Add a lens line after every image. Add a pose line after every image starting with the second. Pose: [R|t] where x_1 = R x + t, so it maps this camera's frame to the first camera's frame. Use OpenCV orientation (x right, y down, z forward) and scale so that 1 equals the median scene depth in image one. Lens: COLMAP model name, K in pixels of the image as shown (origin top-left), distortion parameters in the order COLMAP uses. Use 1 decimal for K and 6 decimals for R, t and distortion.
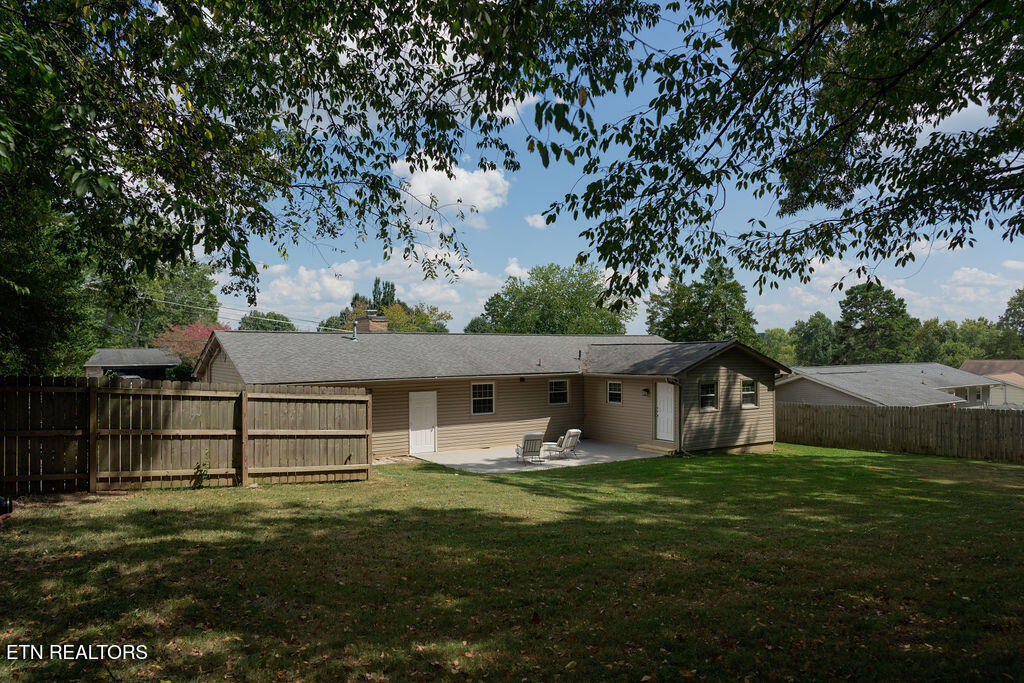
lens RADIAL K [[681.3, 0, 500.1], [0, 681.3, 328.6], [0, 0, 1]] dist [-0.002434, 0.000227]
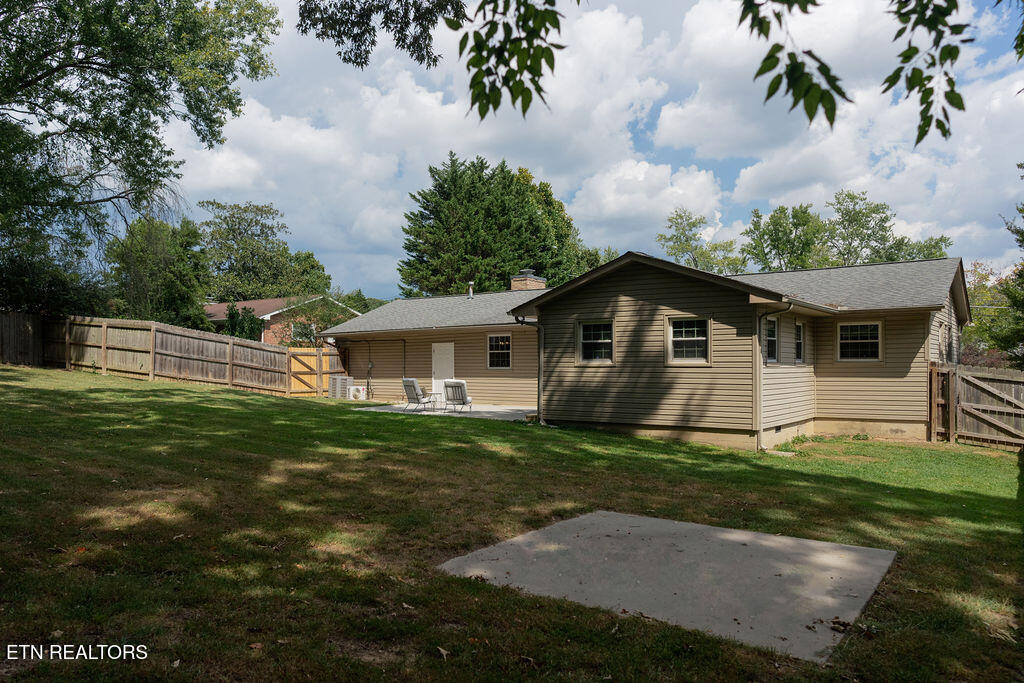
lens RADIAL K [[746.6, 0, 491.6], [0, 746.6, 342.2], [0, 0, 1]] dist [0.011206, 0.002133]
pose [[0.351662, -0.022211, -0.935863, 0.937935], [0.032363, 0.999409, -0.011558, 0.103258], [0.935567, -0.026223, 0.352174, 0.646278]]
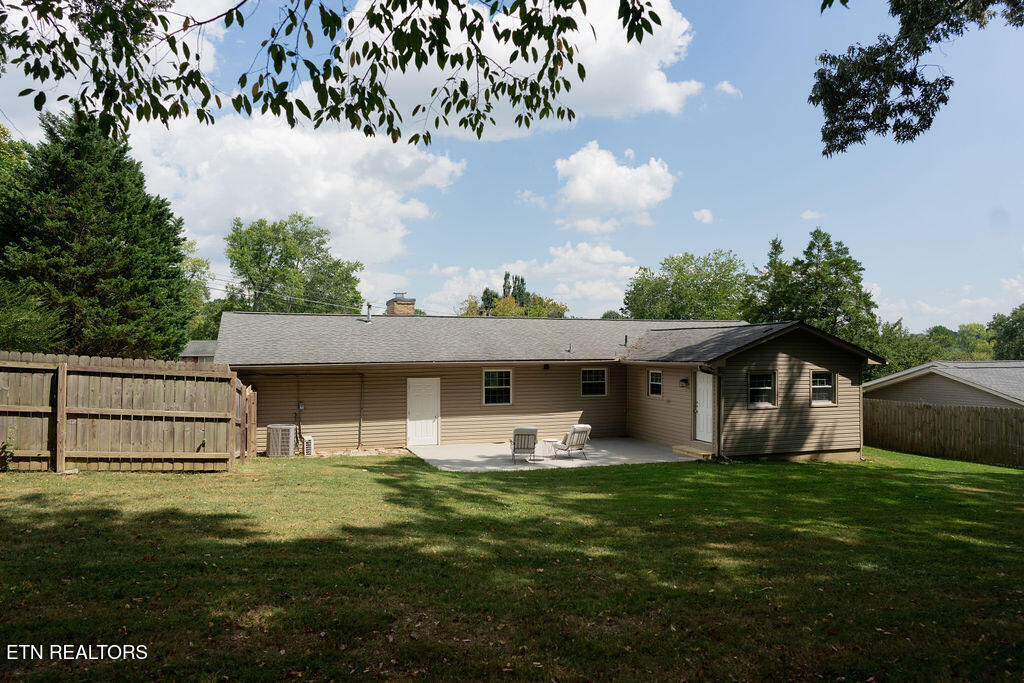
lens RADIAL K [[673.6, 0, 507.1], [0, 673.6, 322.4], [0, 0, 1]] dist [-0.002081, -0.000594]
pose [[0.973435, -0.003108, -0.228941, 0.192925], [0.001772, 0.999980, -0.006040, 0.023406], [0.228955, 0.005474, 0.973422, 0.147096]]
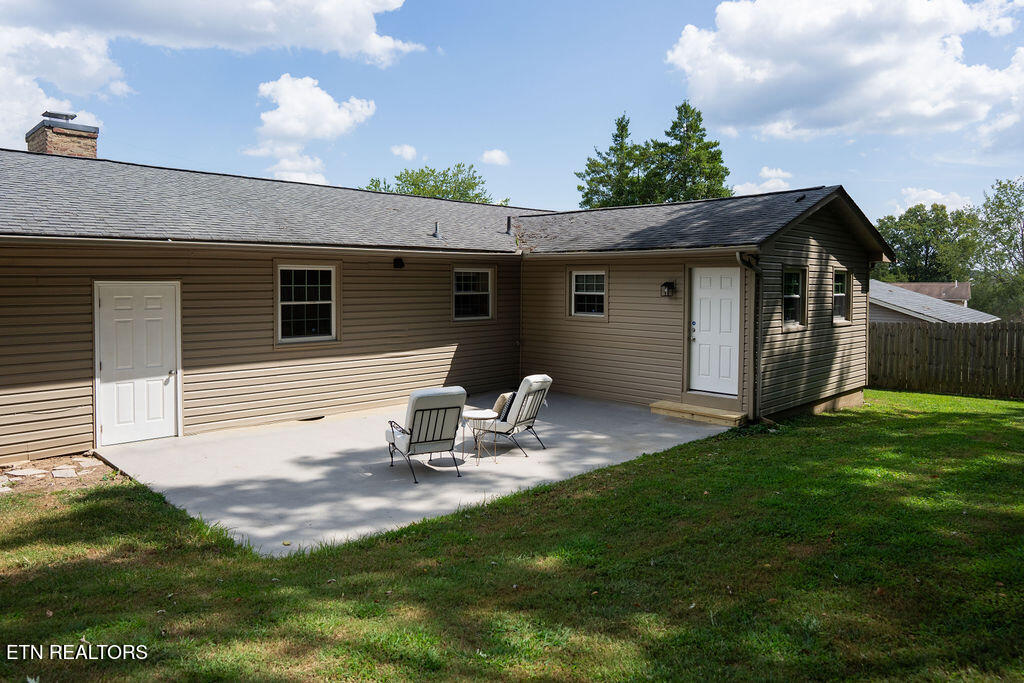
lens RADIAL K [[678.6, 0, 492.9], [0, 678.6, 300.4], [0, 0, 1]] dist [-0.003053, 0.001283]
pose [[0.981267, 0.003816, 0.192614, 0.007523], [-0.015429, 0.998149, 0.058827, 0.075426], [-0.192033, -0.060697, 0.979510, 0.570360]]
